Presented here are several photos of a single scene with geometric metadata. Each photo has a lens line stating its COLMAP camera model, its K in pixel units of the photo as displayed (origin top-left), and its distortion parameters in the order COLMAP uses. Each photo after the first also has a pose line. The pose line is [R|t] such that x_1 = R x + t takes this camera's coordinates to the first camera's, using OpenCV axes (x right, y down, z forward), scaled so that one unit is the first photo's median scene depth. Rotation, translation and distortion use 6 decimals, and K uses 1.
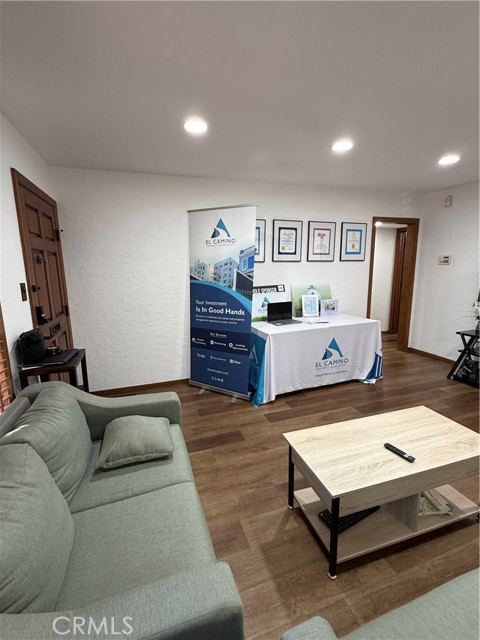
lens RADIAL K [[293.6, 0, 239.4], [0, 293.6, 319.2], [0, 0, 1]] dist [-0.003993, 0.001084]
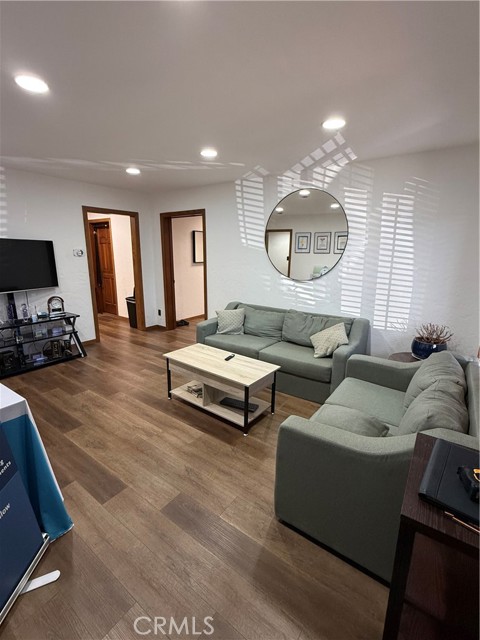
lens RADIAL K [[293.6, 0, 239.0], [0, 293.6, 320.7], [0, 0, 1]] dist [-0.003993, 0.001084]
pose [[-0.573209, -0.182292, 0.798875, -0.463468], [0.142707, 0.937832, 0.316396, -0.173167], [-0.806887, 0.295366, -0.511559, 0.899240]]
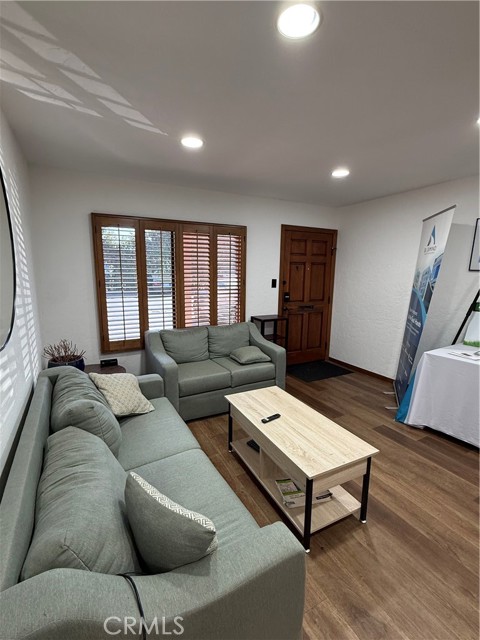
lens RADIAL K [[293.6, 0, 238.4], [0, 293.6, 320.2], [0, 0, 1]] dist [-0.003993, 0.001084]
pose [[0.155830, 0.182954, -0.970693, 0.839610], [-0.187343, 0.970336, 0.152812, -0.072629], [0.969855, 0.158040, 0.185483, 0.263988]]
